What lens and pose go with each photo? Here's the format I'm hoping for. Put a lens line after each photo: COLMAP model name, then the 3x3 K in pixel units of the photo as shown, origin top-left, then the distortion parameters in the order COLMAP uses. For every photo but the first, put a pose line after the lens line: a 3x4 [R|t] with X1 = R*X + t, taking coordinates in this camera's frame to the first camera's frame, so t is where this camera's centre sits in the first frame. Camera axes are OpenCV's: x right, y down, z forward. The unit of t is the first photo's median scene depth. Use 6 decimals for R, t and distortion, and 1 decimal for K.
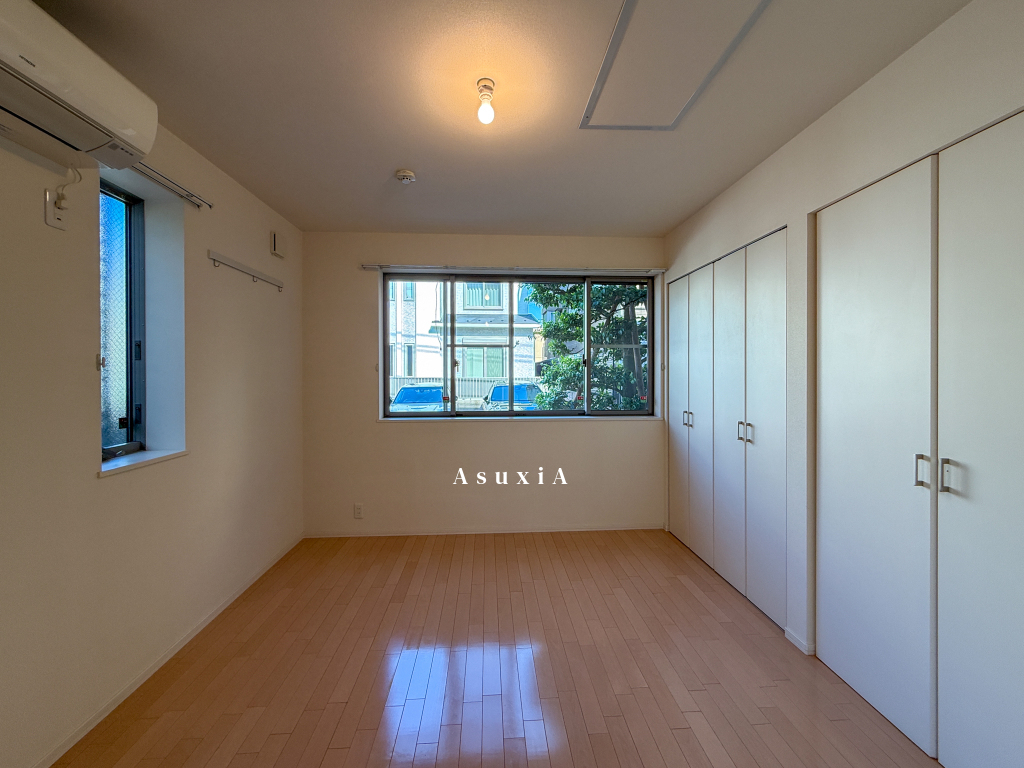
lens RADIAL K [[412.8, 0, 505.7], [0, 412.8, 376.1], [0, 0, 1]] dist [-0.001966, 0.000558]
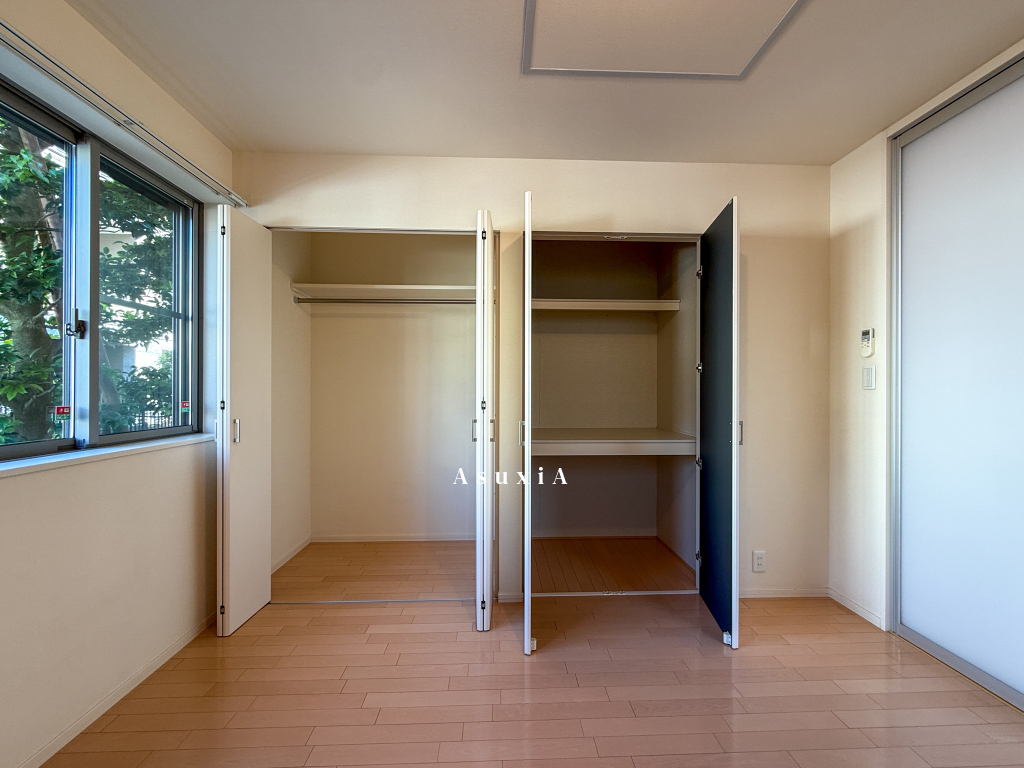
lens RADIAL K [[412.8, 0, 510.2], [0, 412.8, 388.8], [0, 0, 1]] dist [-0.001966, 0.000558]
pose [[0.010919, 0.003248, 0.999935, -0.320973], [0.006659, 0.999972, -0.003320, 0.047659], [-0.999918, 0.006694, 0.010897, 0.717880]]
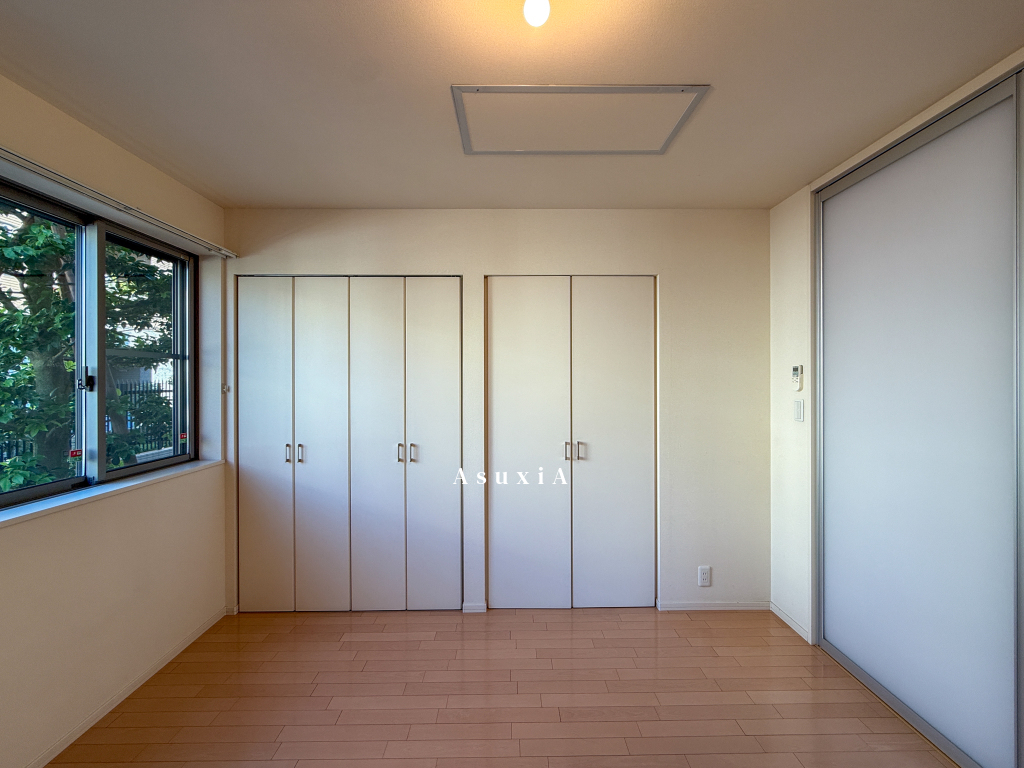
lens RADIAL K [[412.8, 0, 509.9], [0, 412.8, 380.5], [0, 0, 1]] dist [-0.001966, 0.000558]
pose [[0.038926, 0.001393, 0.999241, -0.402826], [0.012082, 0.999925, -0.001864, -0.038169], [-0.999169, 0.012145, 0.038906, 0.606870]]
